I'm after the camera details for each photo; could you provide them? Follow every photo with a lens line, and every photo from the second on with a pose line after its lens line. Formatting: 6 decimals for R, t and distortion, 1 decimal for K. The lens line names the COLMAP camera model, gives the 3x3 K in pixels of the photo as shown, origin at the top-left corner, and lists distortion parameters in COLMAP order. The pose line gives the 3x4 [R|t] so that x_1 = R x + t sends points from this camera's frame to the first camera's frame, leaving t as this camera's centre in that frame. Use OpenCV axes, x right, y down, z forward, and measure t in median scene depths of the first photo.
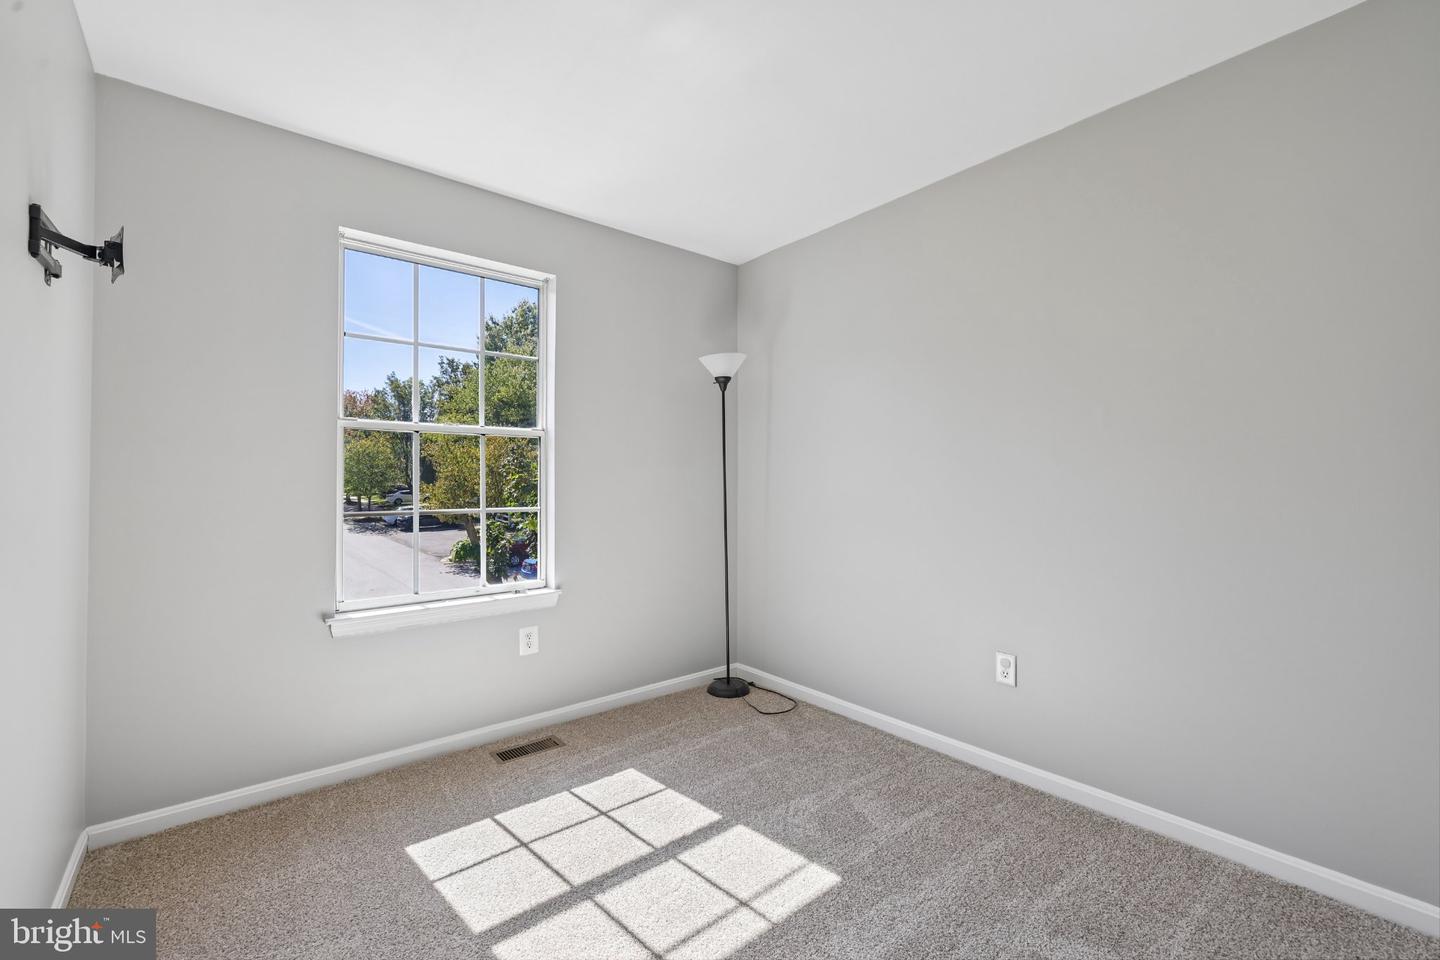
lens RADIAL K [[603.1, 0, 712.4], [0, 603.1, 475.1], [0, 0, 1]] dist [0.000171, 0.000187]
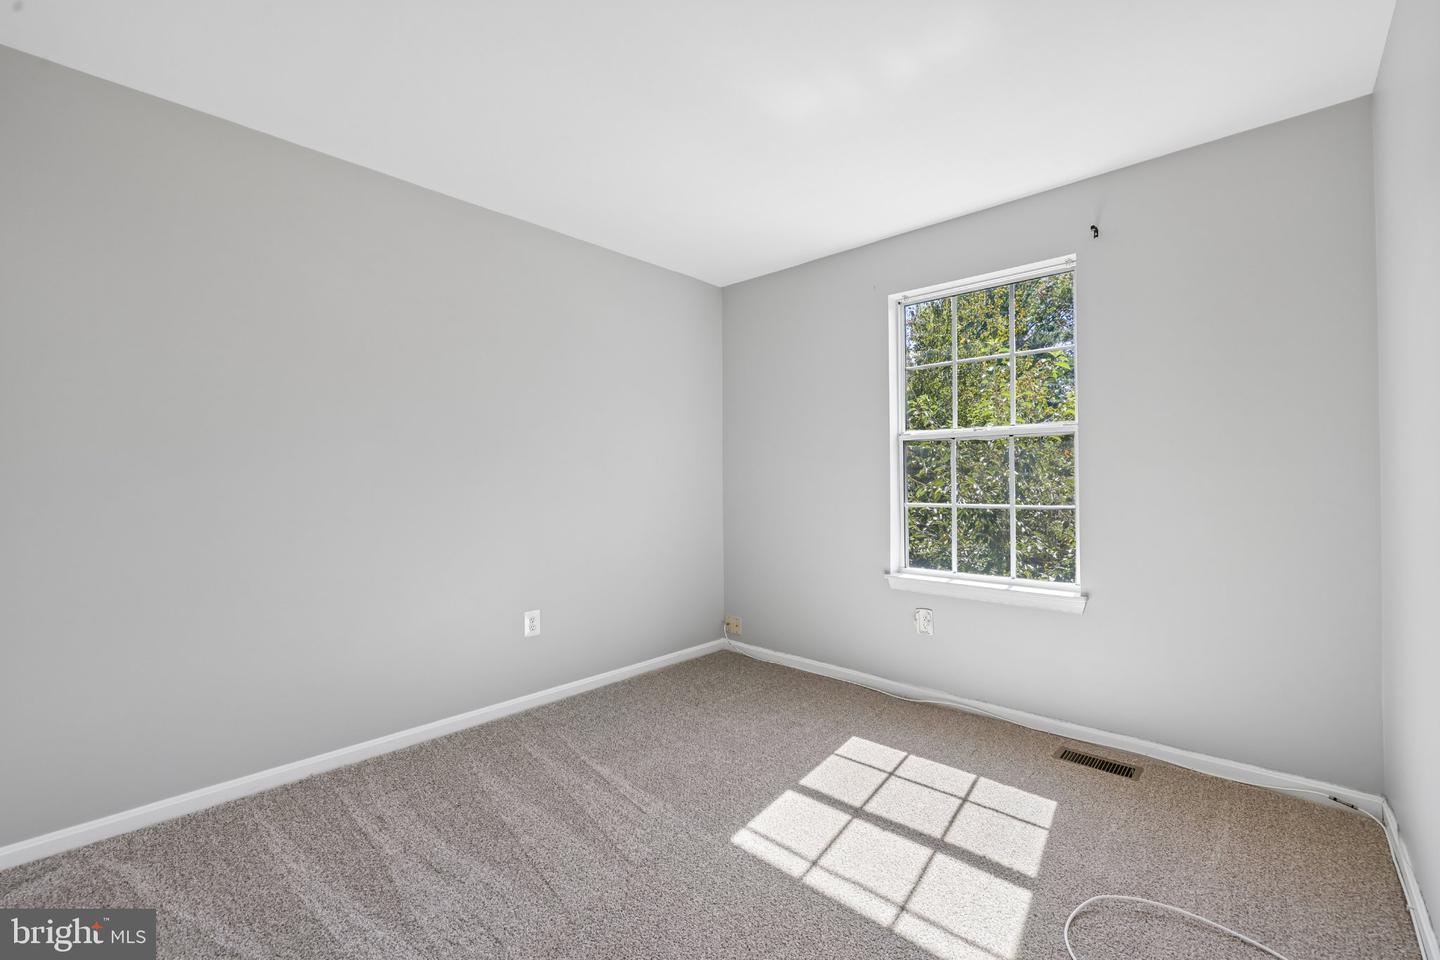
lens RADIAL K [[603.1, 0, 712.4], [0, 603.1, 475.1], [0, 0, 1]] dist [0.000171, 0.000187]
pose [[0.122990, 0.009427, -0.992363, 0.733640], [0.034335, 0.999316, 0.013749, -0.034969], [0.991814, -0.035764, 0.122582, 0.410656]]
